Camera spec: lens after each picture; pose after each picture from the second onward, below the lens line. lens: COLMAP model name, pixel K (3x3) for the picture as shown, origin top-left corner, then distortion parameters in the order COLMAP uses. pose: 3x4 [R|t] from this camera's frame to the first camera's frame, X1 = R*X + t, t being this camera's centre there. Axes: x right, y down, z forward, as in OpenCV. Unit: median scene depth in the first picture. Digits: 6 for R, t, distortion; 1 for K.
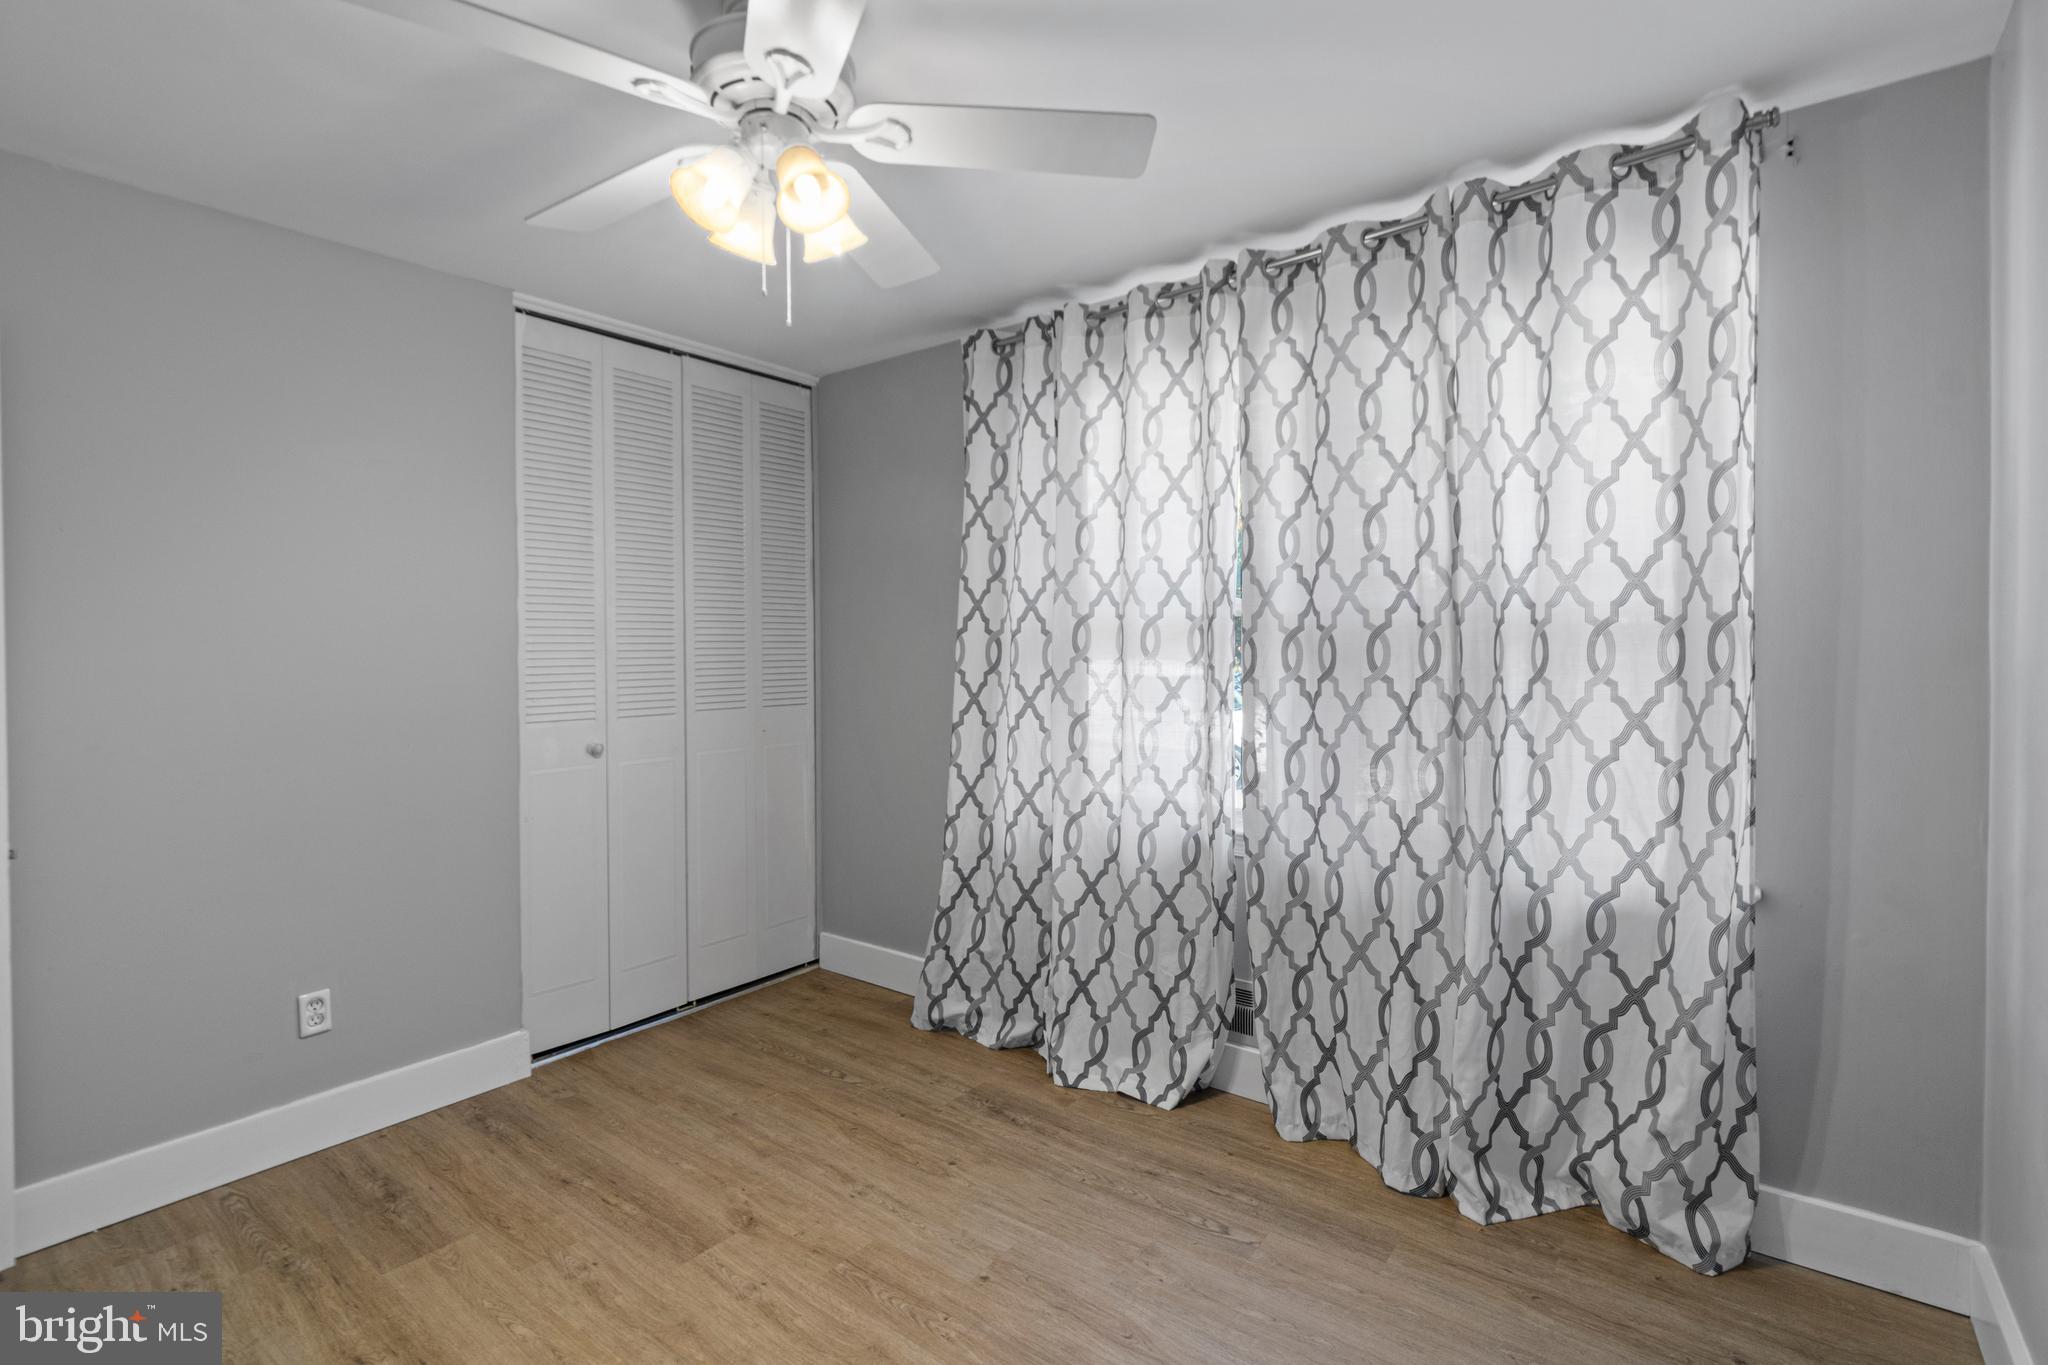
lens RADIAL K [[914.6, 0, 1032.1], [0, 914.6, 640.3], [0, 0, 1]] dist [-0.001789, -0.000939]
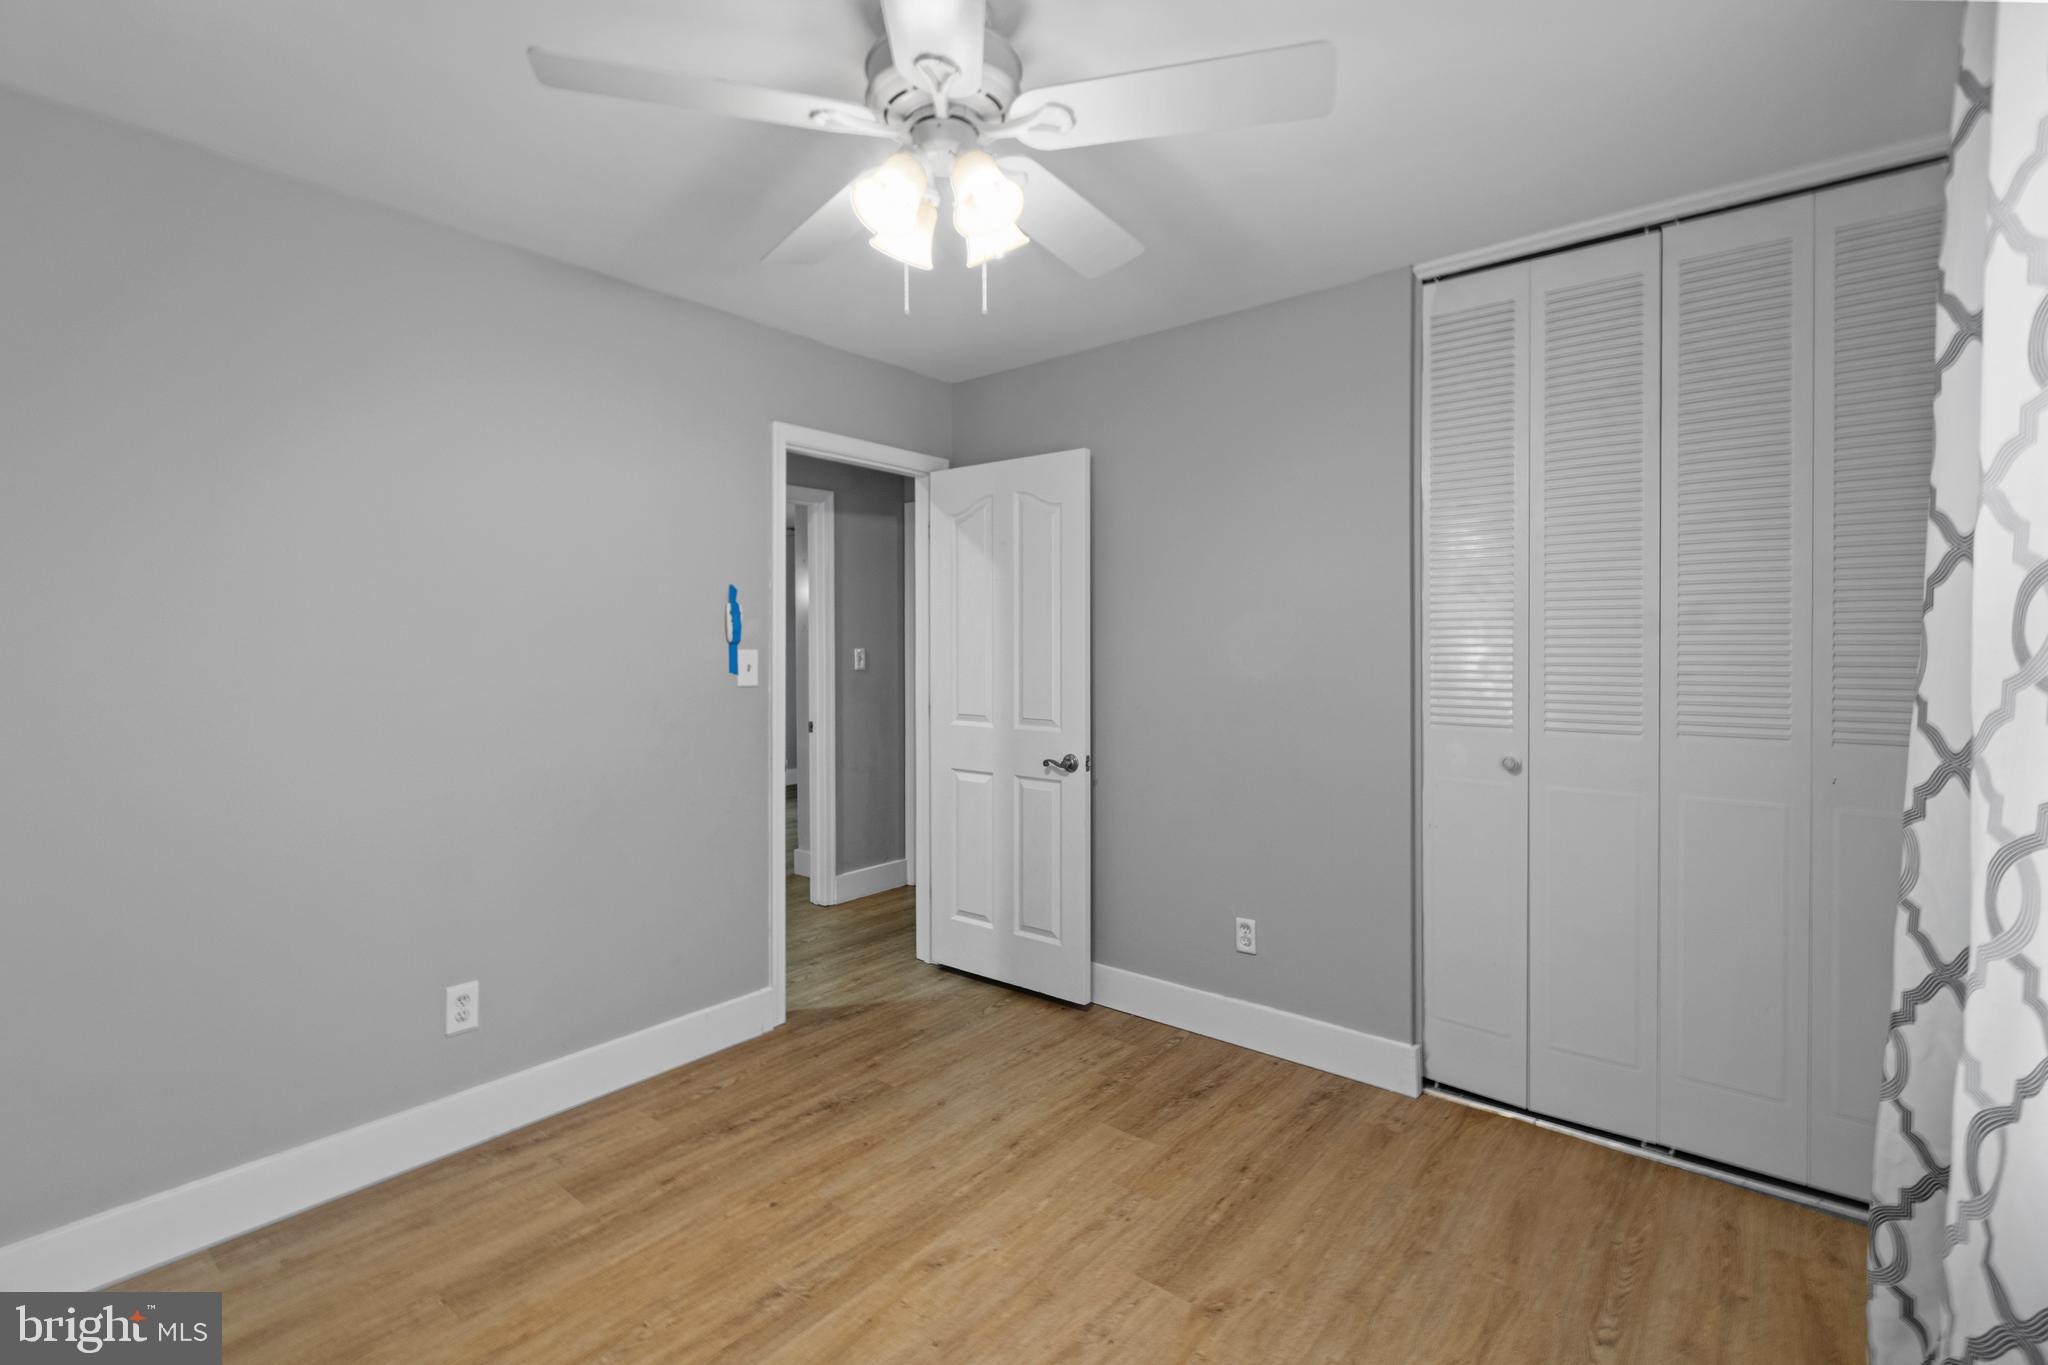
lens RADIAL K [[937.5, 0, 1020.1], [0, 937.5, 647.0], [0, 0, 1]] dist [-0.003108, -0.000668]
pose [[-0.026781, 0.008600, -0.999604, 0.475745], [0.008409, 0.999930, 0.008377, 0.001583], [0.999606, -0.008181, -0.026852, 0.702581]]
